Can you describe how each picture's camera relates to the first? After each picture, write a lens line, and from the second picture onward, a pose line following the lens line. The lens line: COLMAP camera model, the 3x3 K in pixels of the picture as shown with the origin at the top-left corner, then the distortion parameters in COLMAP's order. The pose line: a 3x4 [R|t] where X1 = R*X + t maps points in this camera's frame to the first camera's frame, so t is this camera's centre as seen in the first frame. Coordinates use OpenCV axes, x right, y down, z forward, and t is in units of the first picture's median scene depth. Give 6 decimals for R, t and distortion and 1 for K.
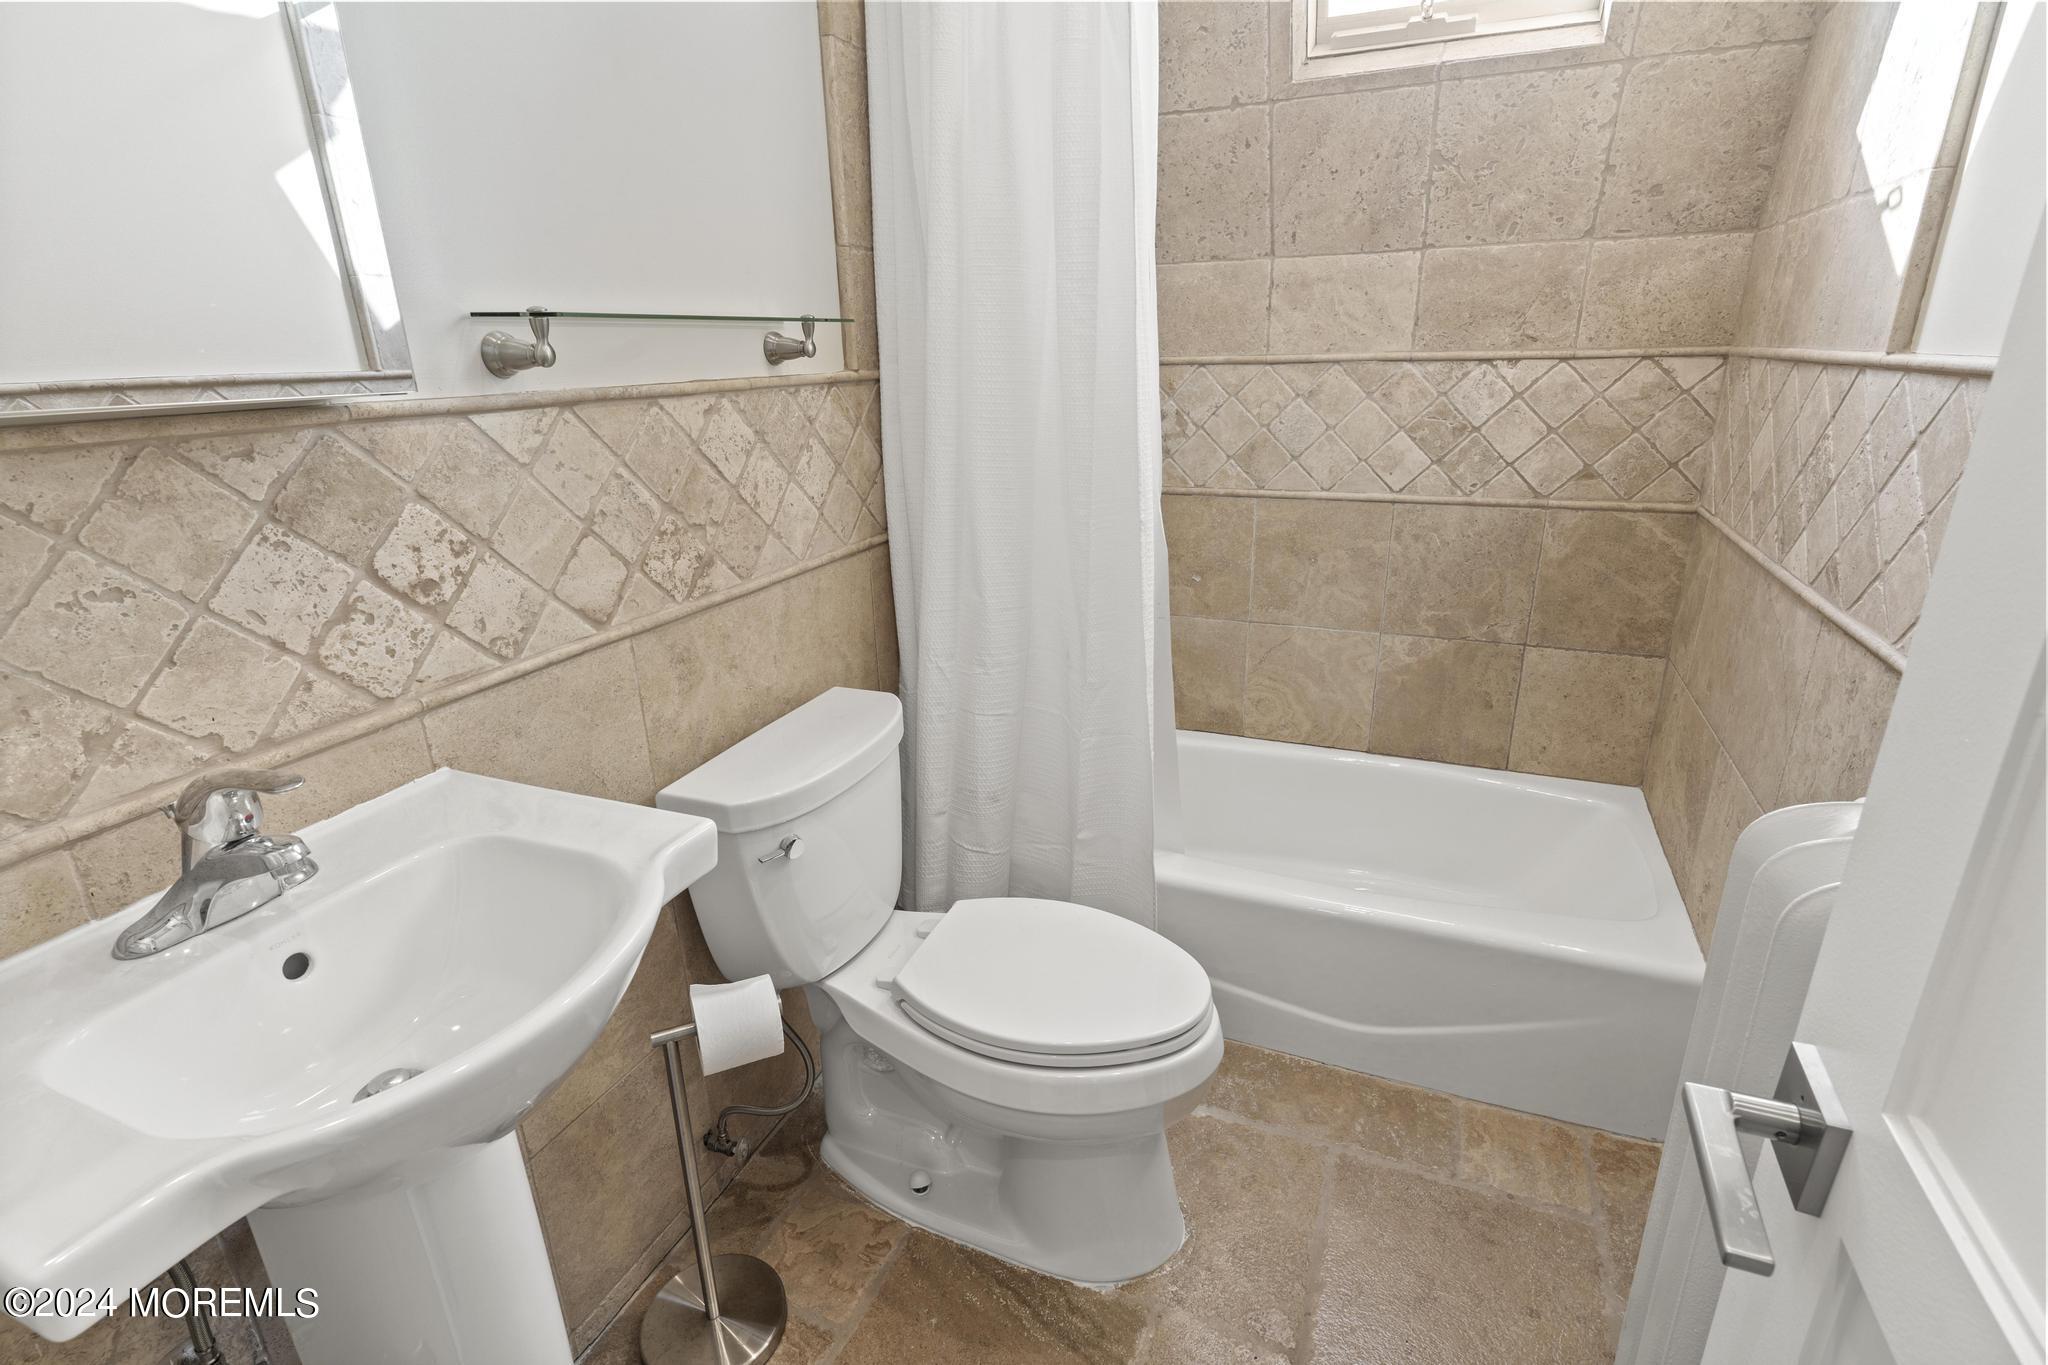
lens RADIAL K [[1009.8, 0, 1013.8], [0, 1009.8, 599.0], [0, 0, 1]] dist [0.002908, -0.000079]
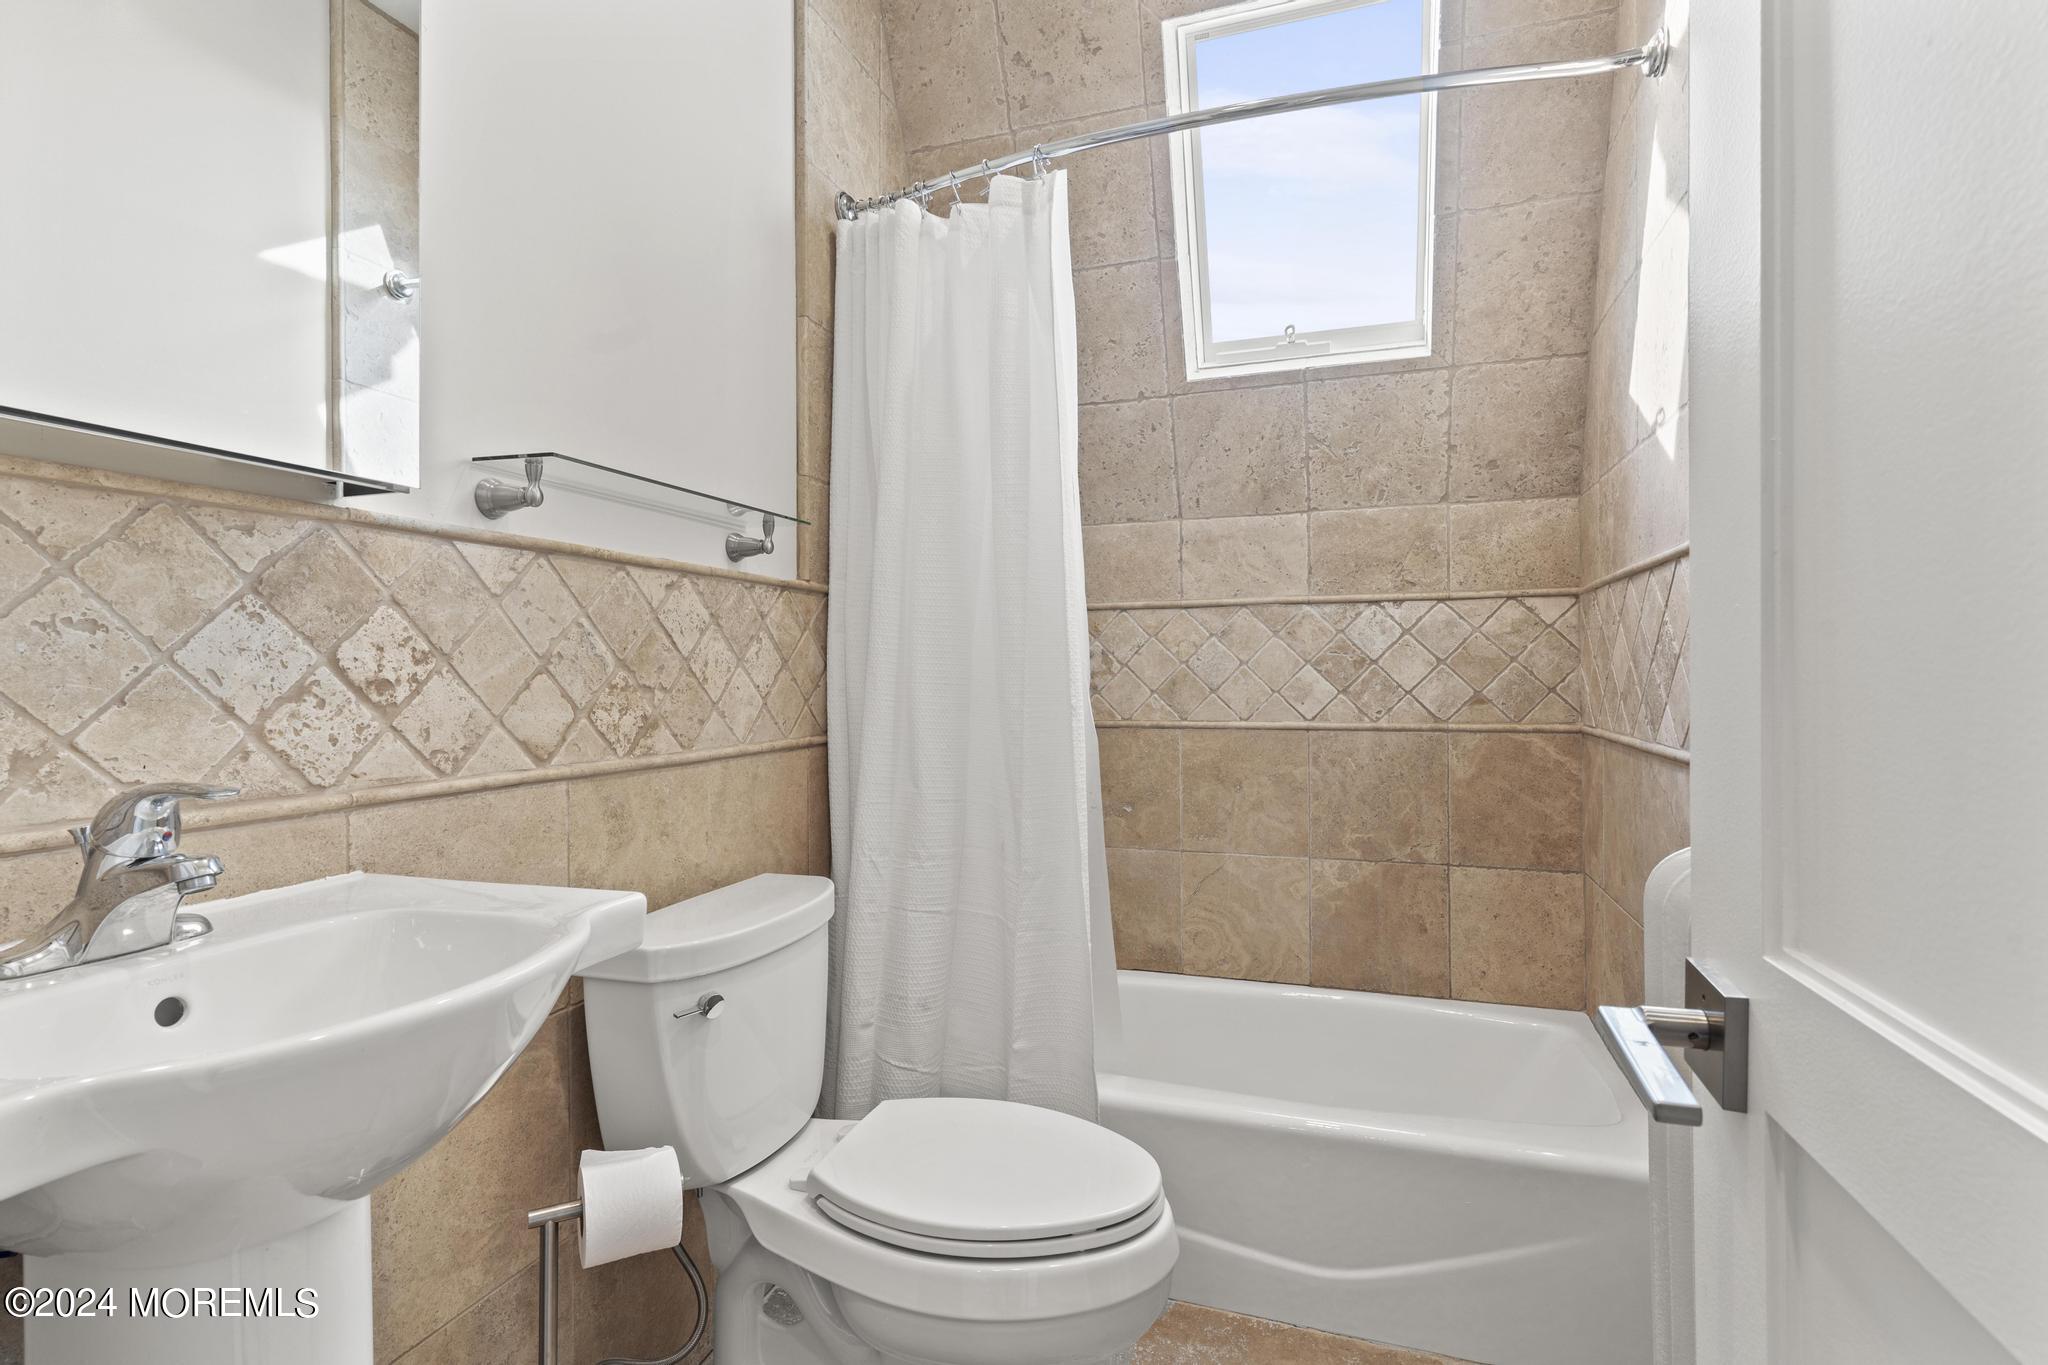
lens RADIAL K [[1009.8, 0, 1013.8], [0, 1009.8, 599.0], [0, 0, 1]] dist [0.002908, -0.000079]
pose [[0.997674, 0.018490, 0.065607, -0.006489], [0.005879, 0.935577, -0.353074, 0.202577], [-0.067909, 0.352638, 0.933292, -0.025528]]
